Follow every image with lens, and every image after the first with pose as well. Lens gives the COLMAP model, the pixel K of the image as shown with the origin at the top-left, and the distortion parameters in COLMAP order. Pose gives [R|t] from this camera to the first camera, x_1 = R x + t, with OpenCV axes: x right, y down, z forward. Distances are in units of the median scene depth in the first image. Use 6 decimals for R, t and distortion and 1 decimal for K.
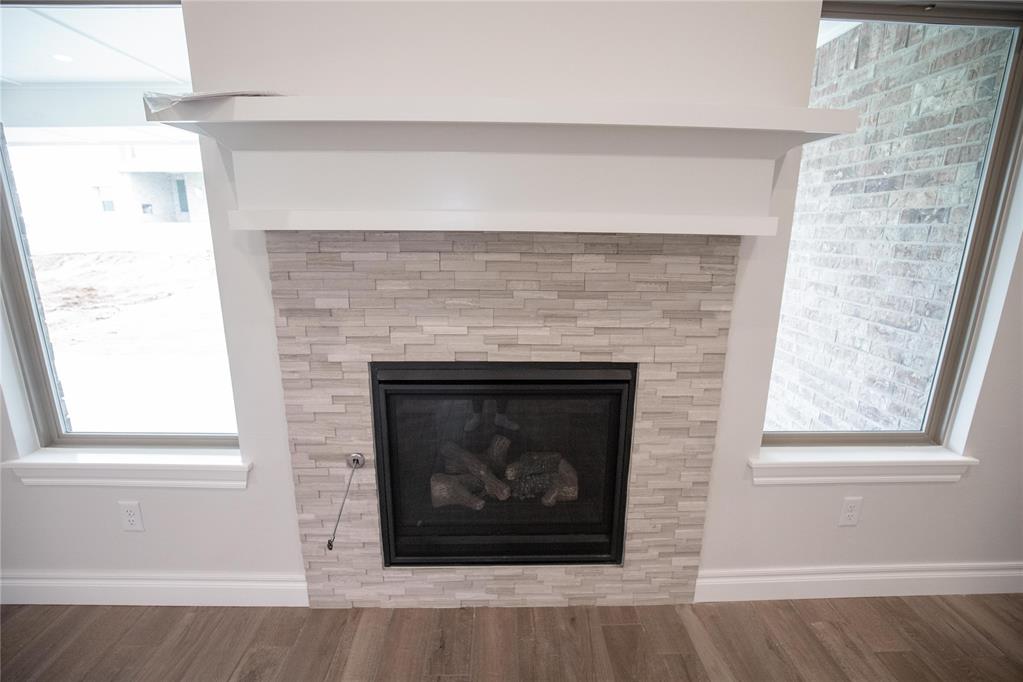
lens RADIAL K [[470.7, 0, 511.9], [0, 470.7, 351.3], [0, 0, 1]] dist [-0.032408, 0.005513]
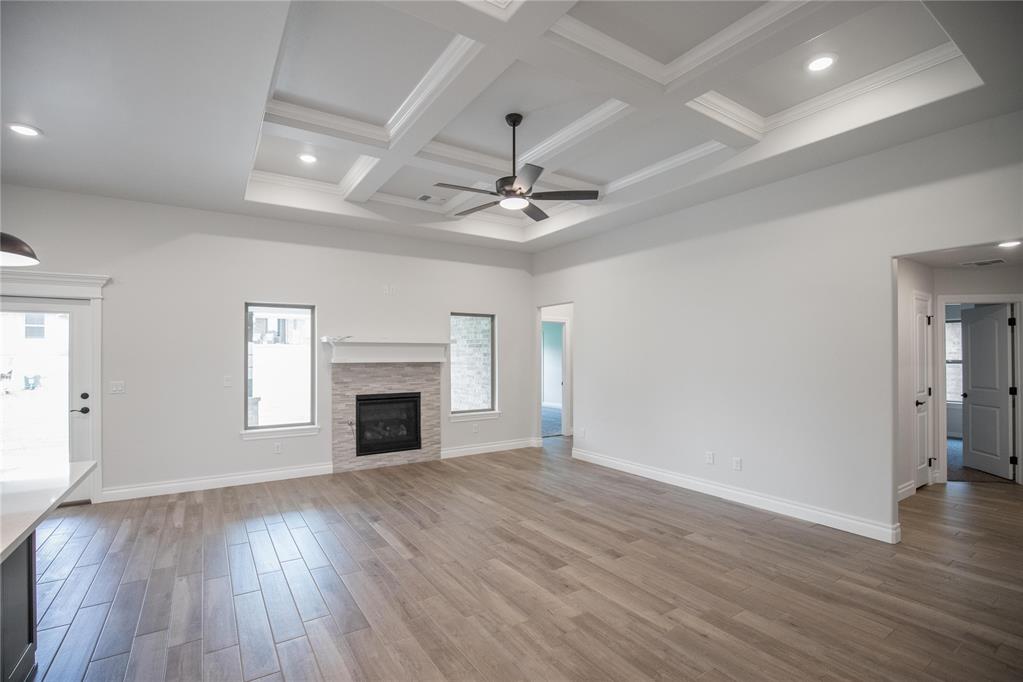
lens RADIAL K [[470.7, 0, 511.9], [0, 470.7, 351.3], [0, 0, 1]] dist [-0.032408, 0.005513]
pose [[0.850387, -0.009900, 0.526065, -1.155272], [0.143541, 0.966263, -0.213850, 0.640360], [-0.506200, 0.257367, 0.823118, -2.751704]]
